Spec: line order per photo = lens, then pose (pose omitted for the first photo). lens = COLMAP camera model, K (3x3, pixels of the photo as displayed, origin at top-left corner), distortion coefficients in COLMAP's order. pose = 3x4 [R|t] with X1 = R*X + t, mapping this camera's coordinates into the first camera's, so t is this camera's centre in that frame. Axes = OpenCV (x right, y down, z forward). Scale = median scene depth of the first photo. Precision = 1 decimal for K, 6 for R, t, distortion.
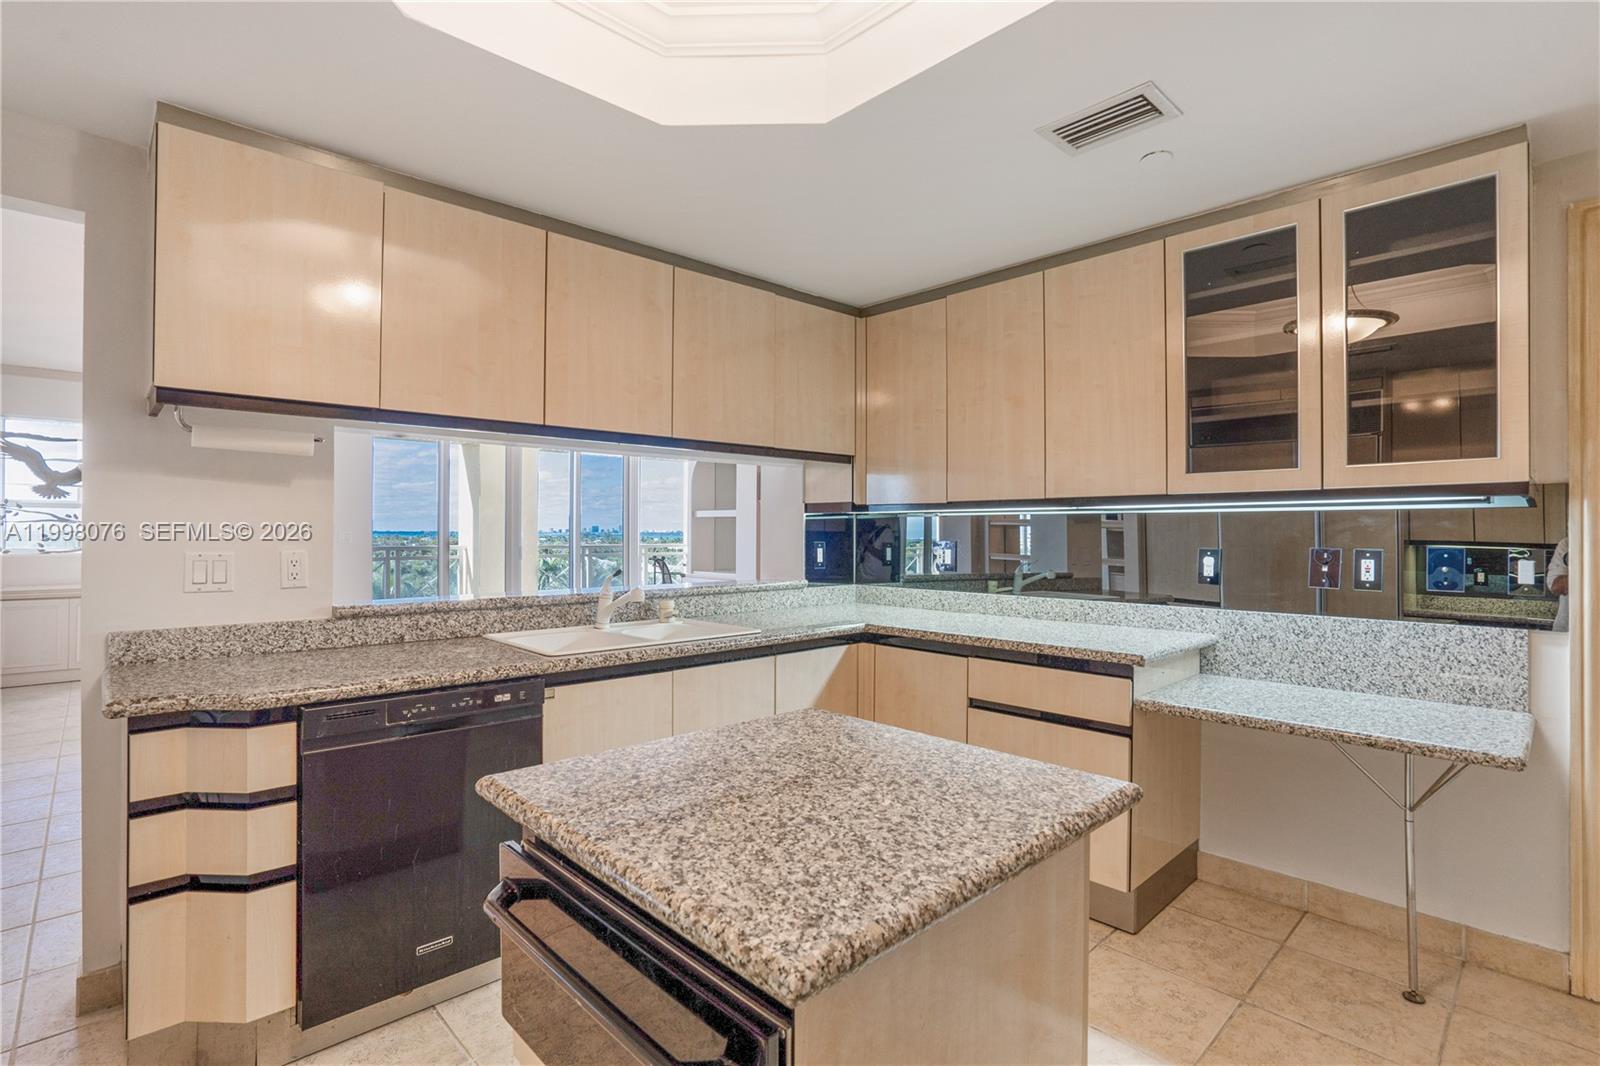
lens RADIAL K [[742.0, 0, 815.7], [0, 742.0, 524.0], [0, 0, 1]] dist [-0.015637, -0.000235]
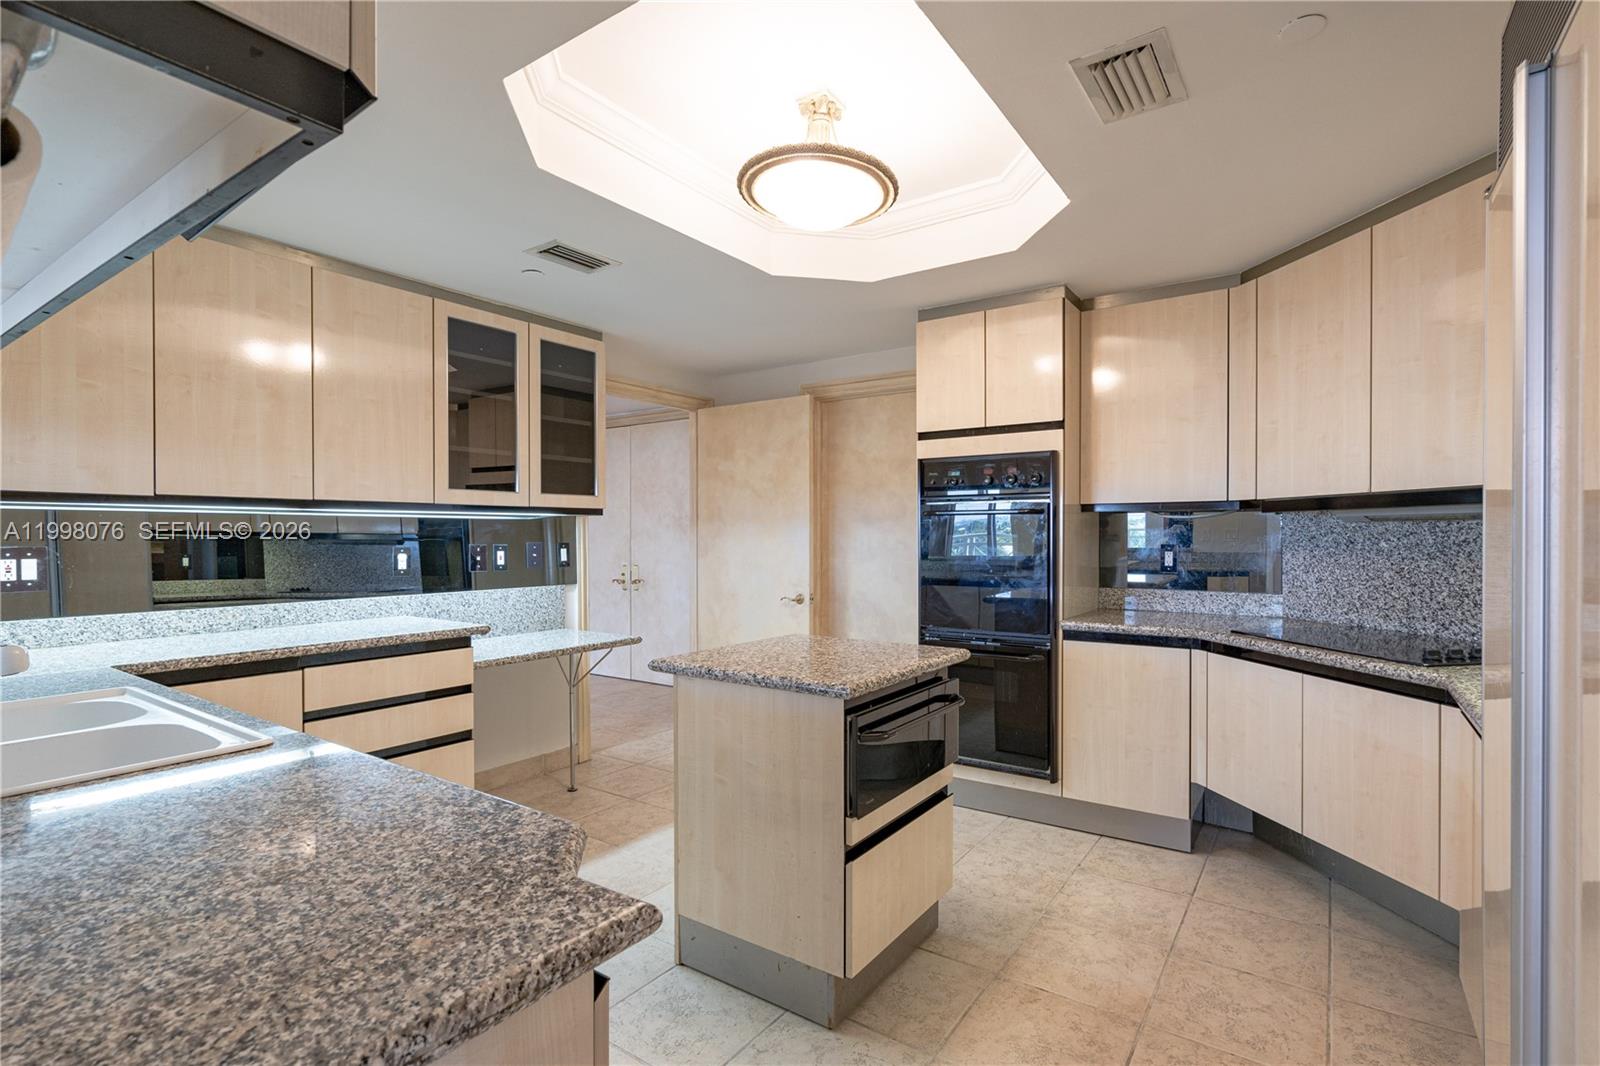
lens RADIAL K [[742.0, 0, 815.9], [0, 742.0, 540.0], [0, 0, 1]] dist [-0.015637, -0.000235]
pose [[-0.178508, -0.007183, 0.983912, -0.941575], [-0.011267, 0.999923, 0.005256, 0.008666], [-0.983874, -0.010148, -0.178575, 0.630396]]
